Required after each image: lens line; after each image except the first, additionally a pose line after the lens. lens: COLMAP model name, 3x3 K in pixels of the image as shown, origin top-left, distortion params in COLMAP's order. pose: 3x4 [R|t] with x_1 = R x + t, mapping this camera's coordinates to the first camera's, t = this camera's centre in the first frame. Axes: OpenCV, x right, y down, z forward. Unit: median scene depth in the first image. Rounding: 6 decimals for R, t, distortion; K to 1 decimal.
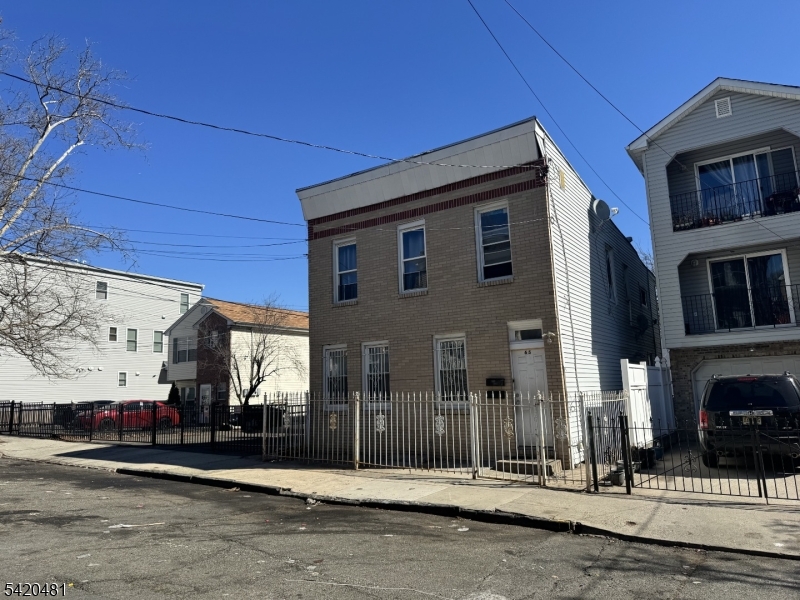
lens RADIAL K [[568.6, 0, 402.8], [0, 568.6, 294.1], [0, 0, 1]] dist [0.022986, -0.008124]
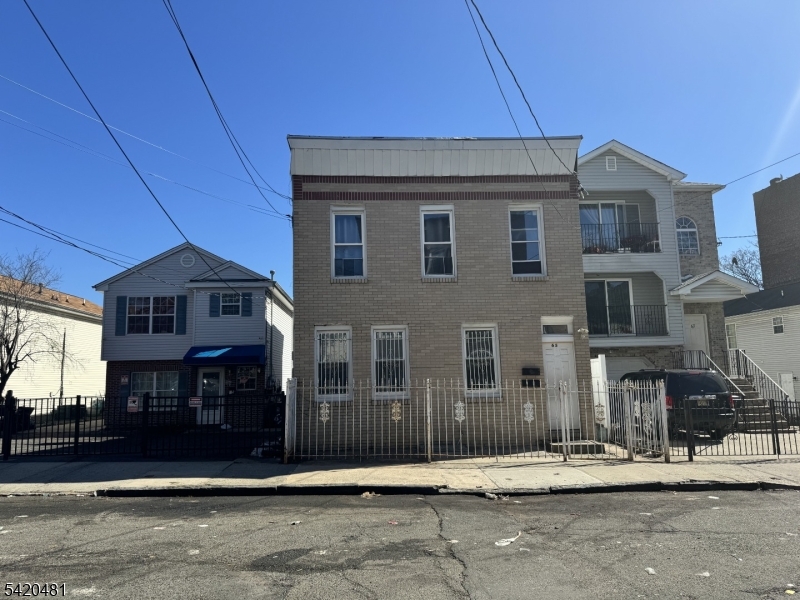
lens RADIAL K [[568.6, 0, 400.4], [0, 568.6, 301.9], [0, 0, 1]] dist [0.022986, -0.008124]
pose [[0.796064, 0.094958, 0.597717, -0.635129], [-0.105538, 0.994263, -0.017397, 0.064238], [-0.595940, -0.049233, 0.801518, 0.275194]]
